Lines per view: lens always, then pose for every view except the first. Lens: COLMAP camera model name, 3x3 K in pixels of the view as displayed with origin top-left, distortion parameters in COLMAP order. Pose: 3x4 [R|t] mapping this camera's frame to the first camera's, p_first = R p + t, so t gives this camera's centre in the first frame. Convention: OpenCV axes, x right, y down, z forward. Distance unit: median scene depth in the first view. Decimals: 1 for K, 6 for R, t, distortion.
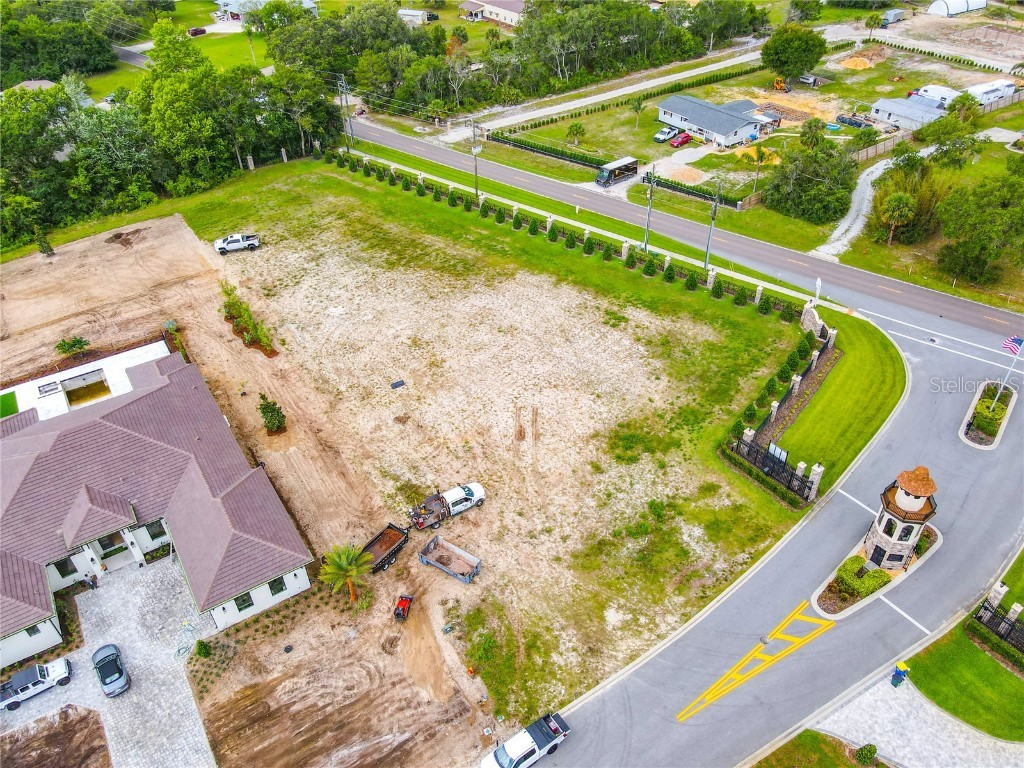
lens RADIAL K [[723.7, 0, 522.6], [0, 723.7, 399.9], [0, 0, 1]] dist [0.007780, 0.004060]
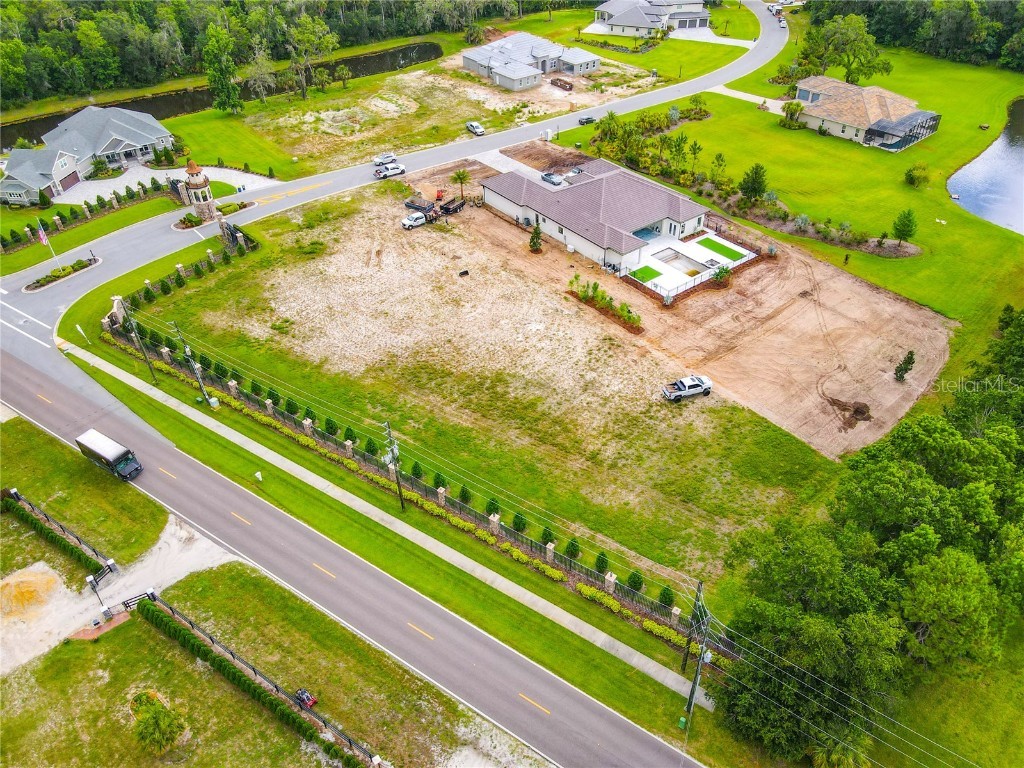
lens RADIAL K [[758.2, 0, 529.4], [0, 758.2, 384.9], [0, 0, 1]] dist [0.007873, 0.011018]
pose [[-0.996872, 0.067205, -0.041591, -0.210599], [-0.027079, 0.203946, 0.978608, -1.324832], [0.074250, 0.976673, -0.201488, 1.424060]]
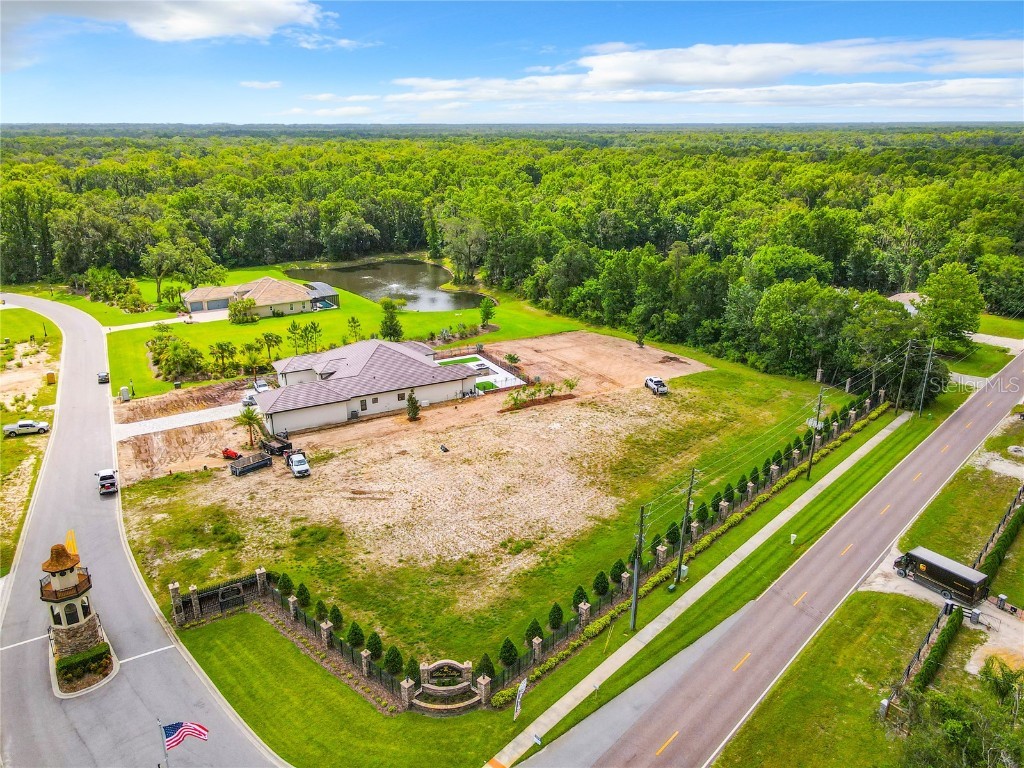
lens RADIAL K [[758.2, 0, 529.4], [0, 758.2, 384.9], [0, 0, 1]] dist [0.007873, 0.011018]
pose [[-0.069164, 0.339341, -0.938117, 0.964520], [-0.640881, 0.705541, 0.302462, -0.562510], [0.764518, 0.622141, 0.168679, 0.774244]]
